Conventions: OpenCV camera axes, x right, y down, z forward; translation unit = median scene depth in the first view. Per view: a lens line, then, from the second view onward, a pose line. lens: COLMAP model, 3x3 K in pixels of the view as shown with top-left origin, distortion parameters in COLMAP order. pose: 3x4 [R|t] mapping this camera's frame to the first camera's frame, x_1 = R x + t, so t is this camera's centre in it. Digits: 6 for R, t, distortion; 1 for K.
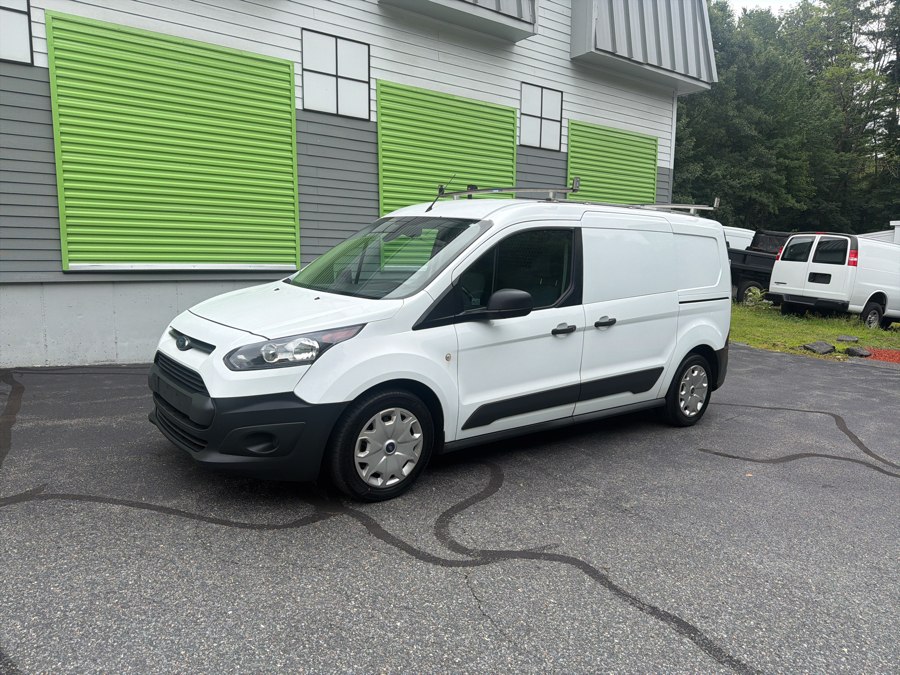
lens RADIAL K [[668.0, 0, 450.0], [0, 668.0, 337.5], [0, 0, 1]] dist [0.047202, -0.102884]
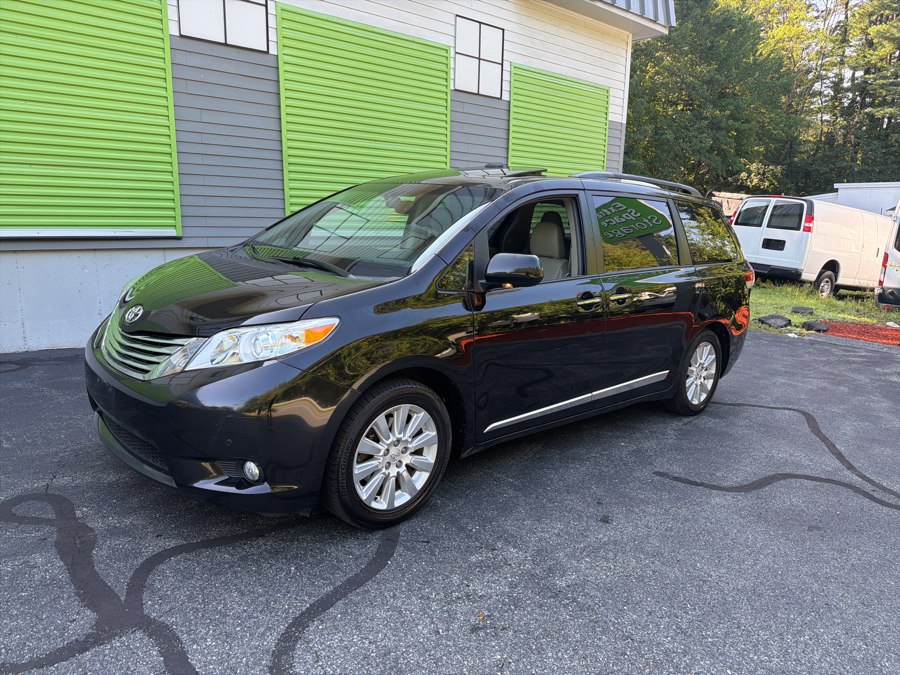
lens RADIAL K [[687.8, 0, 453.0], [0, 687.8, 350.7], [0, 0, 1]] dist [0.030449, -0.083585]
pose [[0.996579, -0.005699, 0.082446, 0.033516], [-0.000450, 0.997230, 0.074374, -0.021707], [-0.082641, -0.074157, 0.993816, 0.111922]]
